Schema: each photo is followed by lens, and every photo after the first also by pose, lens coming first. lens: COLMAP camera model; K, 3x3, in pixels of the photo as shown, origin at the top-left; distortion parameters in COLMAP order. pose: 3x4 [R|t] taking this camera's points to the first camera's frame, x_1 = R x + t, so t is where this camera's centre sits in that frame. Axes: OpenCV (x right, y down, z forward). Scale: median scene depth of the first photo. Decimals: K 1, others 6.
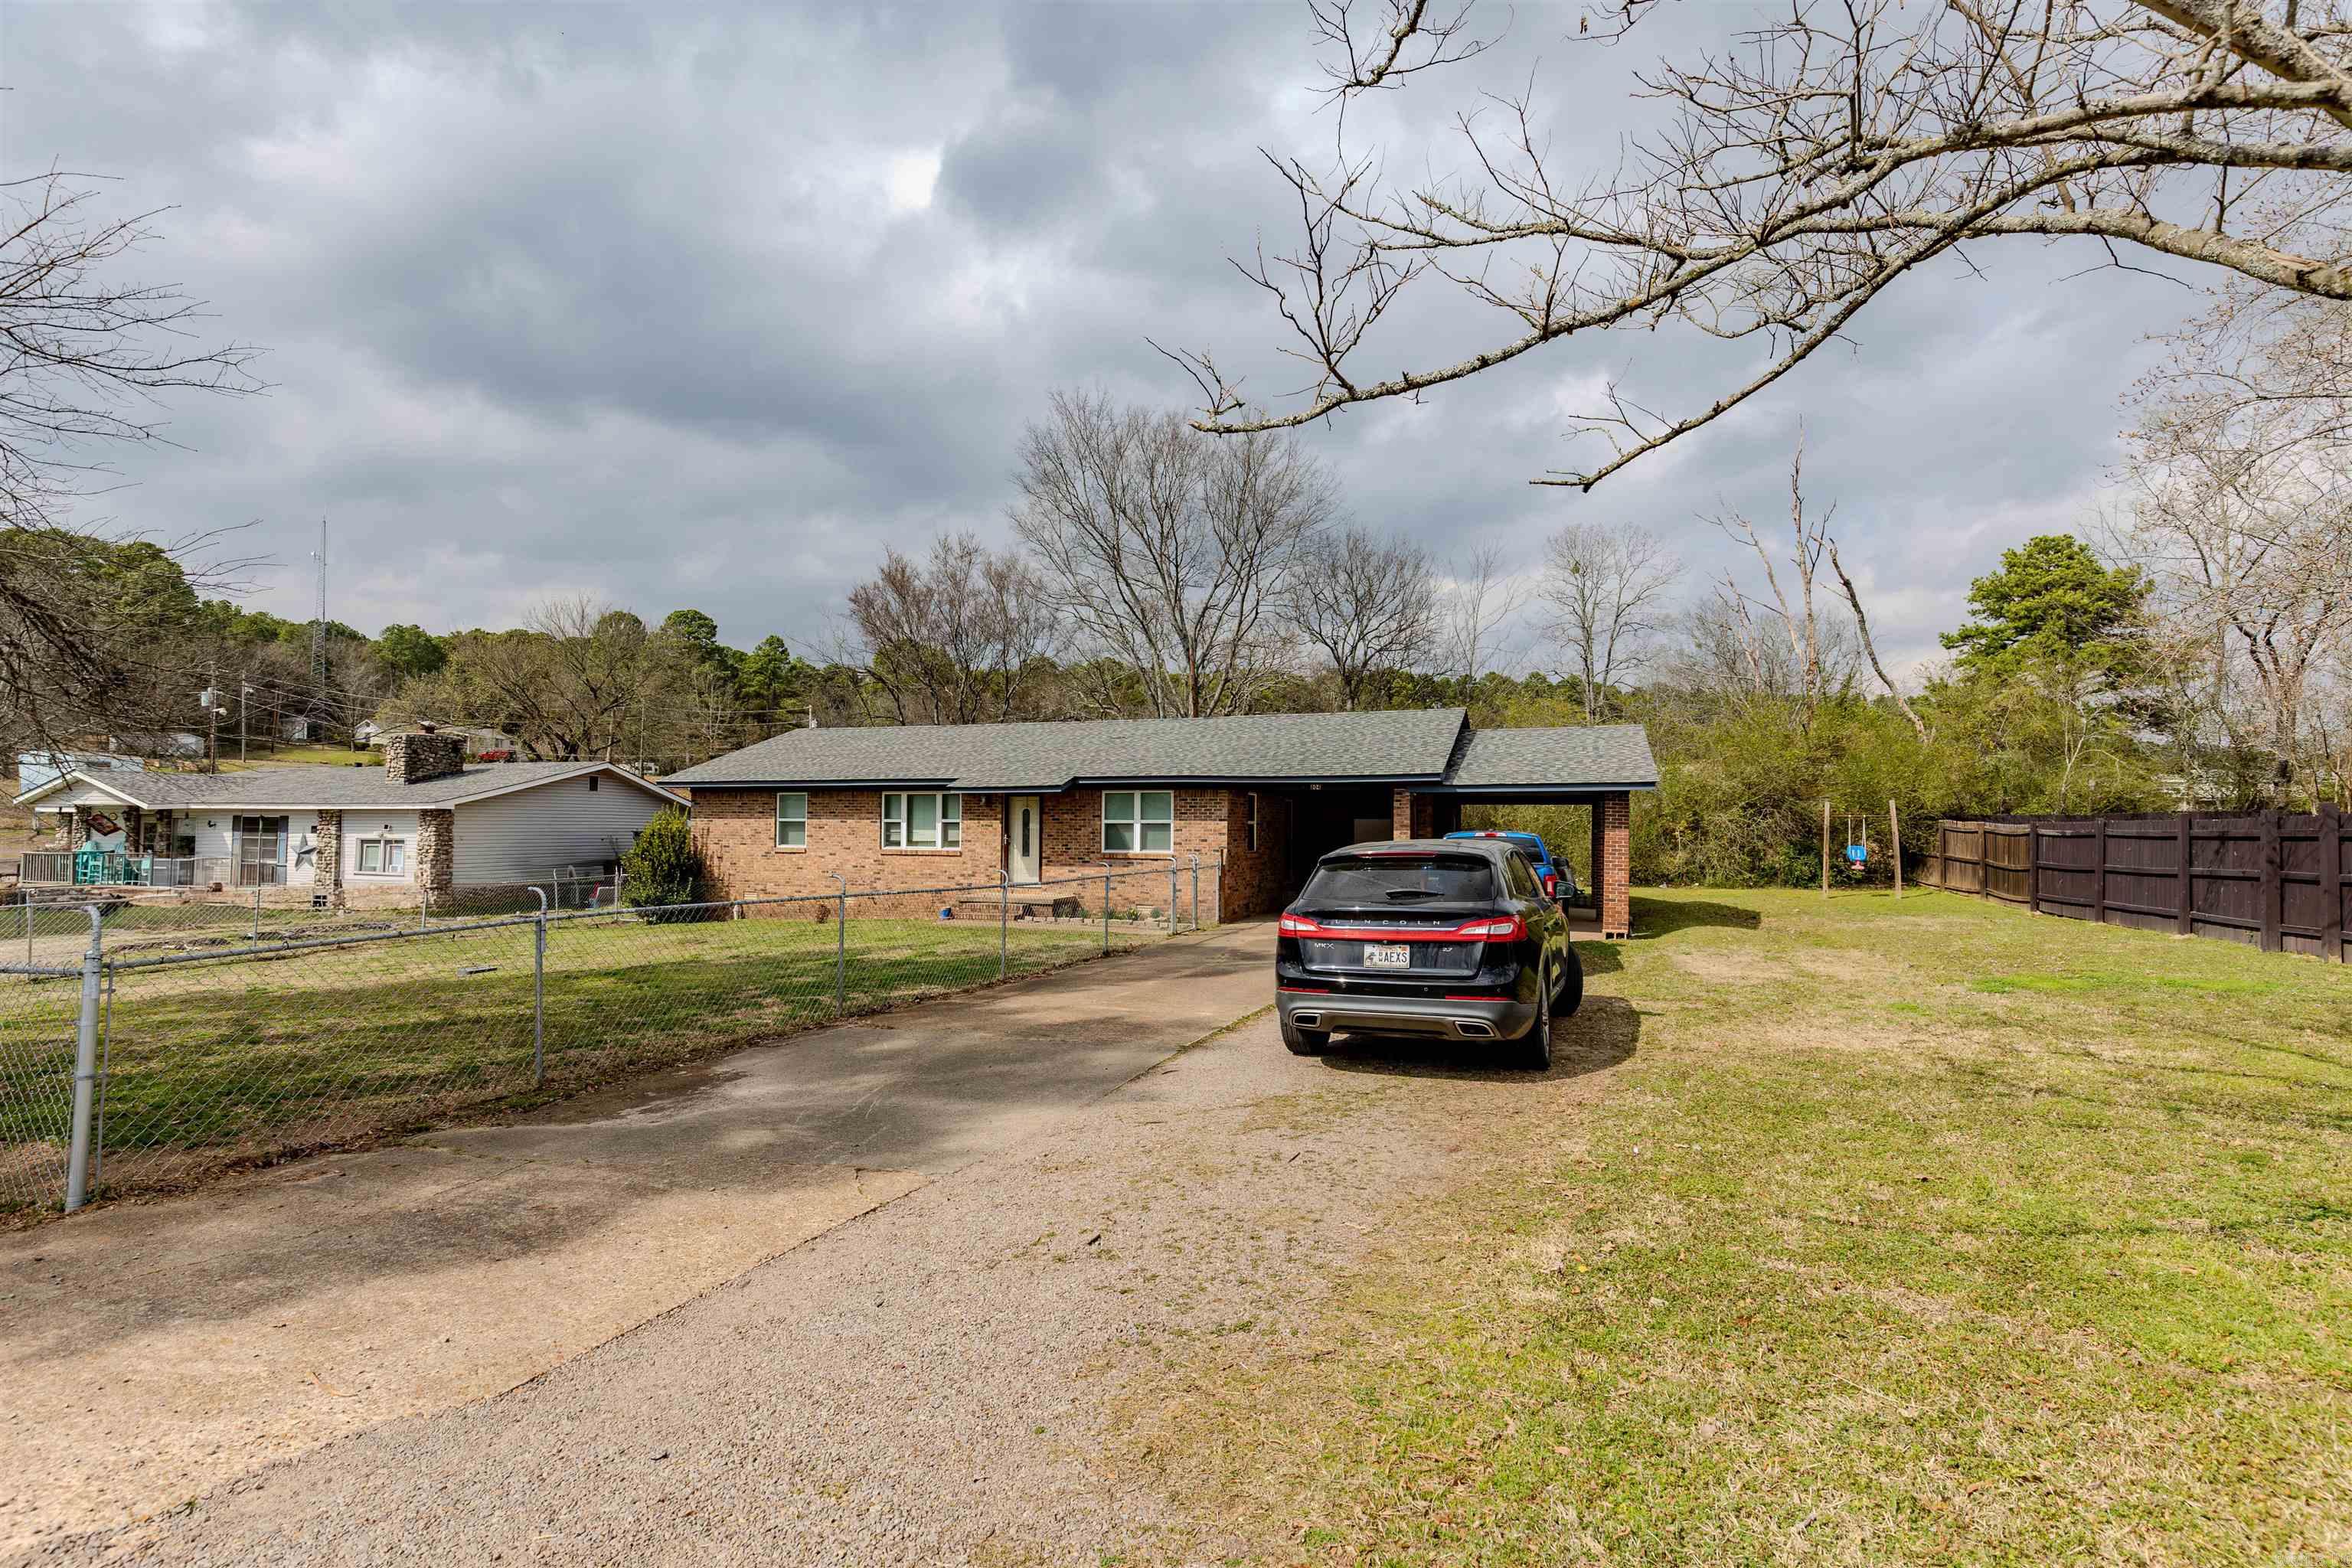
lens RADIAL K [[1096.0, 0, 1176.9], [0, 1096.0, 795.7], [0, 0, 1]] dist [0.001327, -0.000046]
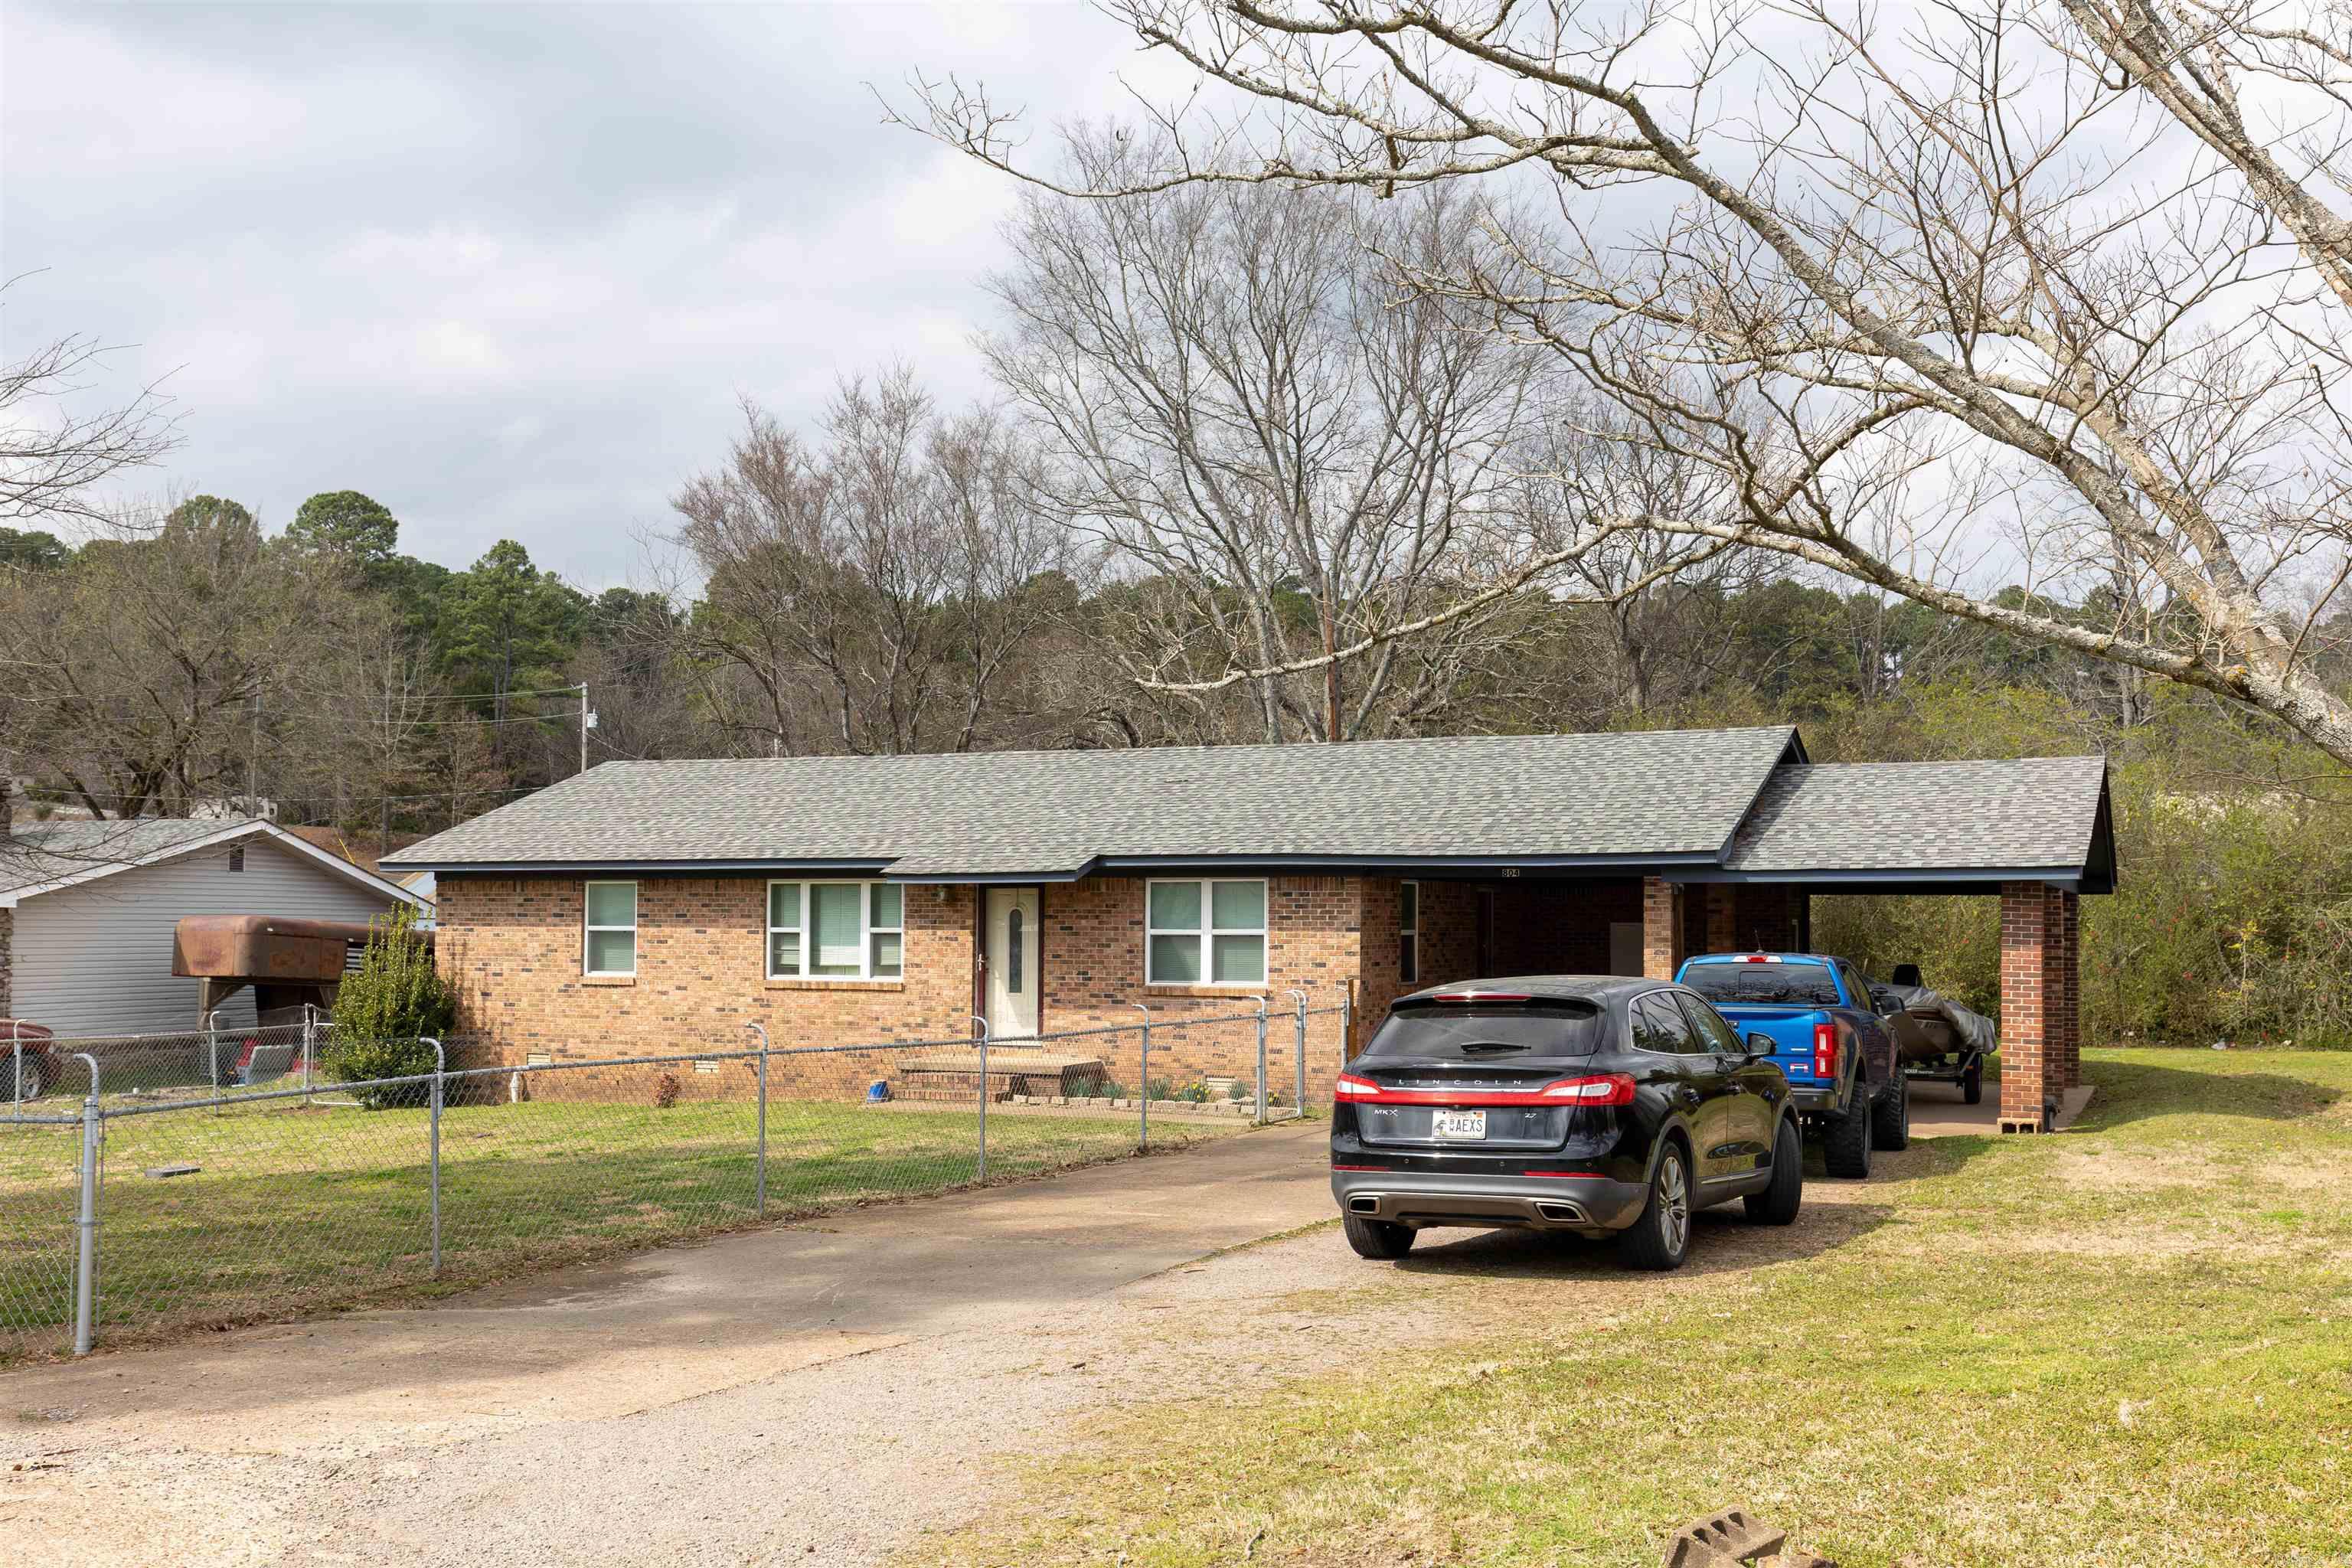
lens RADIAL K [[2280.0, 0, 1222.0], [0, 2280.0, 782.2], [0, 0, 1]] dist [-0.006742, 0.006023]
pose [[0.998923, -0.004659, -0.046164, 0.026627], [0.003095, 0.999421, -0.033891, -0.013934], [0.046295, 0.033712, 0.998359, -0.195299]]
